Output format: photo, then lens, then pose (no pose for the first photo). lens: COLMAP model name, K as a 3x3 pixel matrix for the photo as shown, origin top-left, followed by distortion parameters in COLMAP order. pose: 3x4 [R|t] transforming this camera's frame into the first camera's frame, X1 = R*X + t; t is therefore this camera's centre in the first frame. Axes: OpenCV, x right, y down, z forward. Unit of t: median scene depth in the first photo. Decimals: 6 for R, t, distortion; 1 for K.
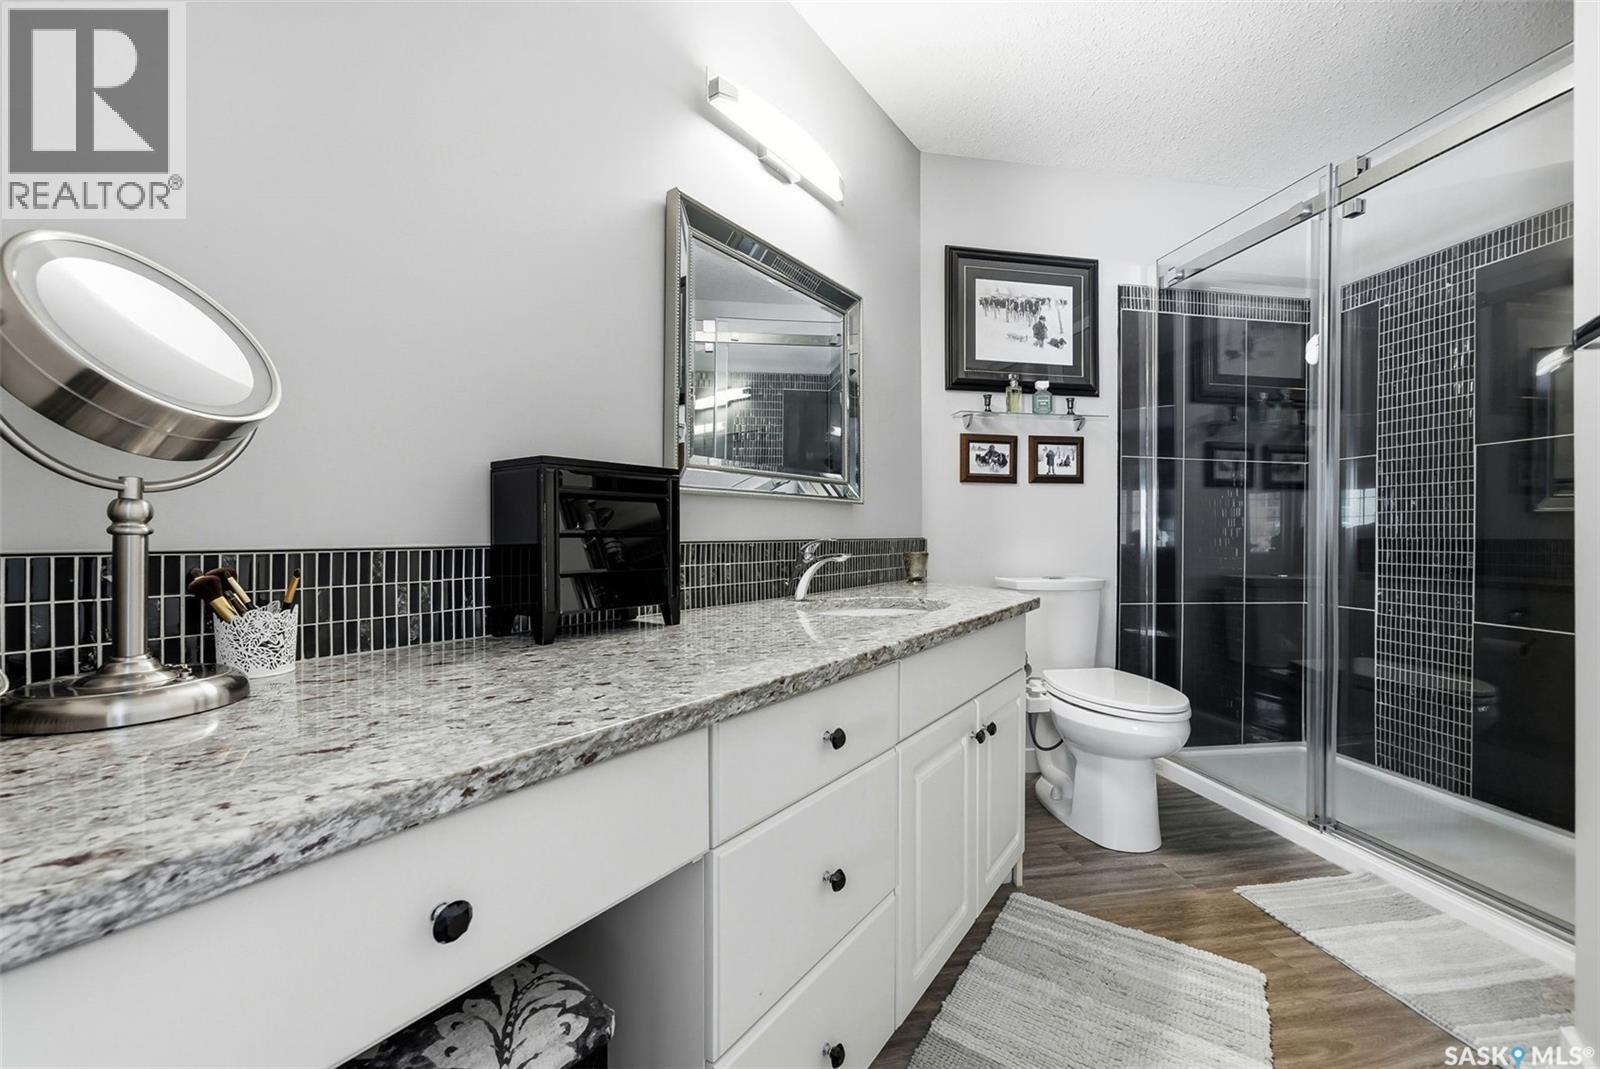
lens RADIAL K [[656.0, 0, 797.2], [0, 656.0, 532.9], [0, 0, 1]] dist [-0.001663, 0.000305]
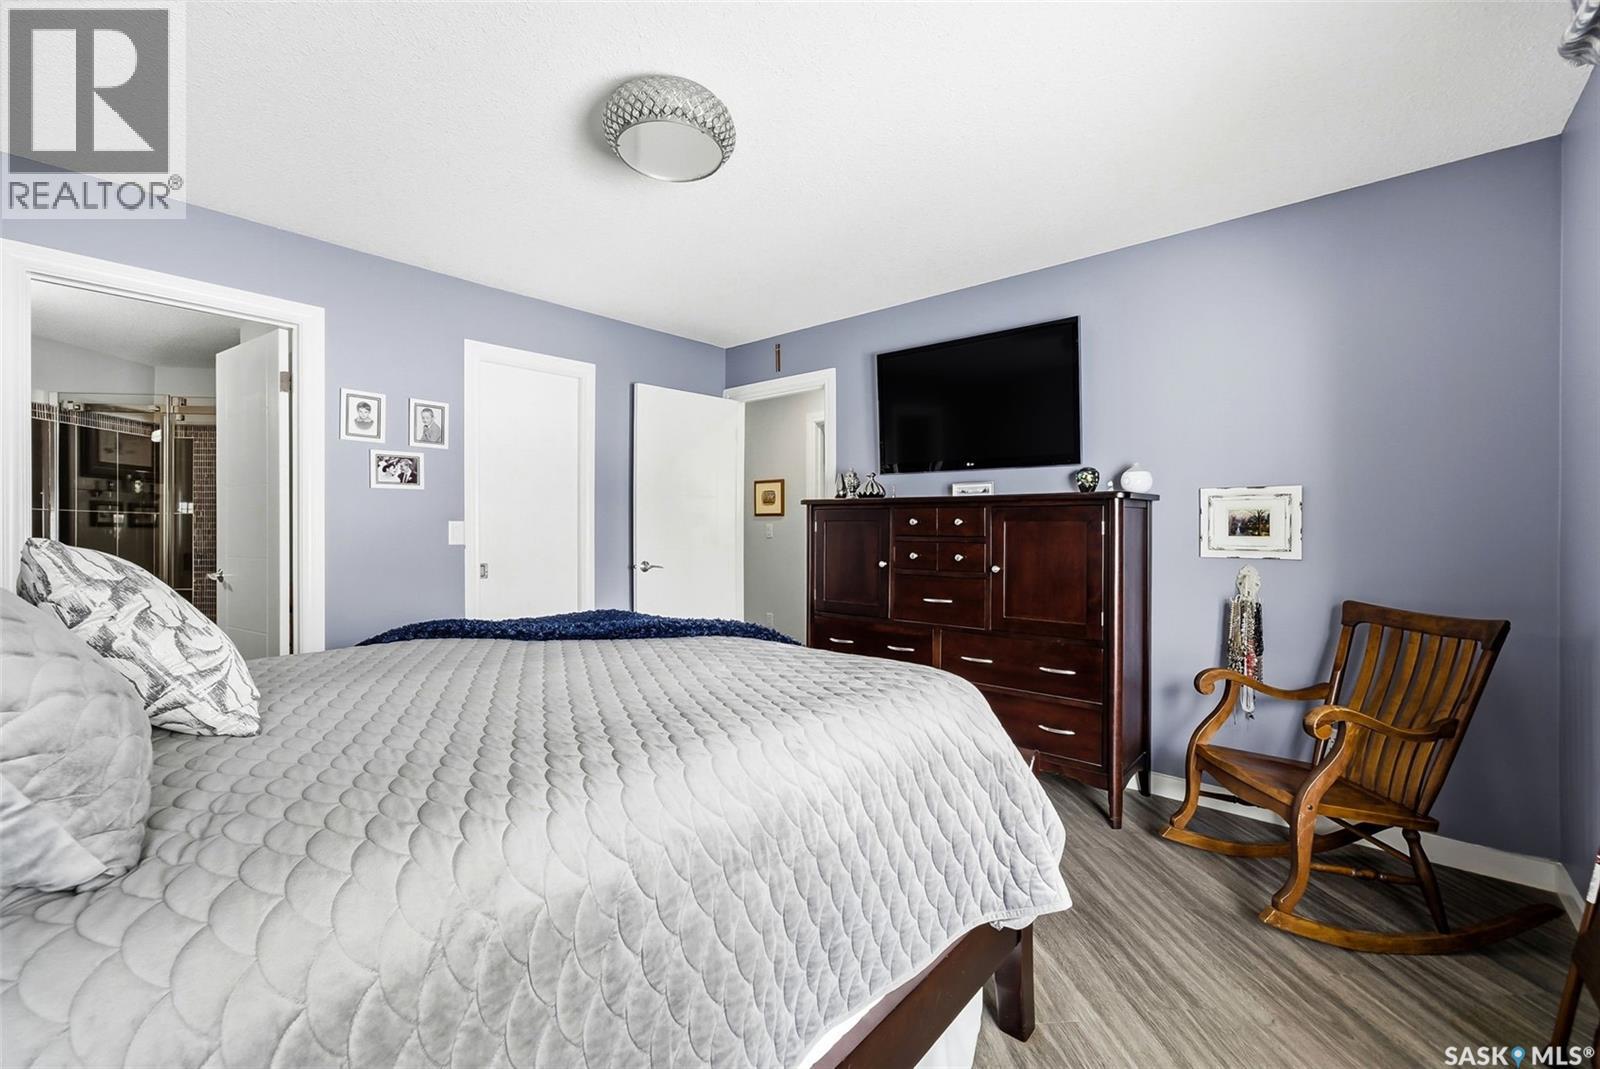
lens RADIAL K [[656.0, 0, 798.2], [0, 656.0, 535.7], [0, 0, 1]] dist [-0.001663, 0.000305]
pose [[0.113799, -0.000409, 0.993504, -0.863701], [0.002526, 0.999997, 0.000122, -0.042176], [-0.993501, 0.002496, 0.113799, -1.025462]]
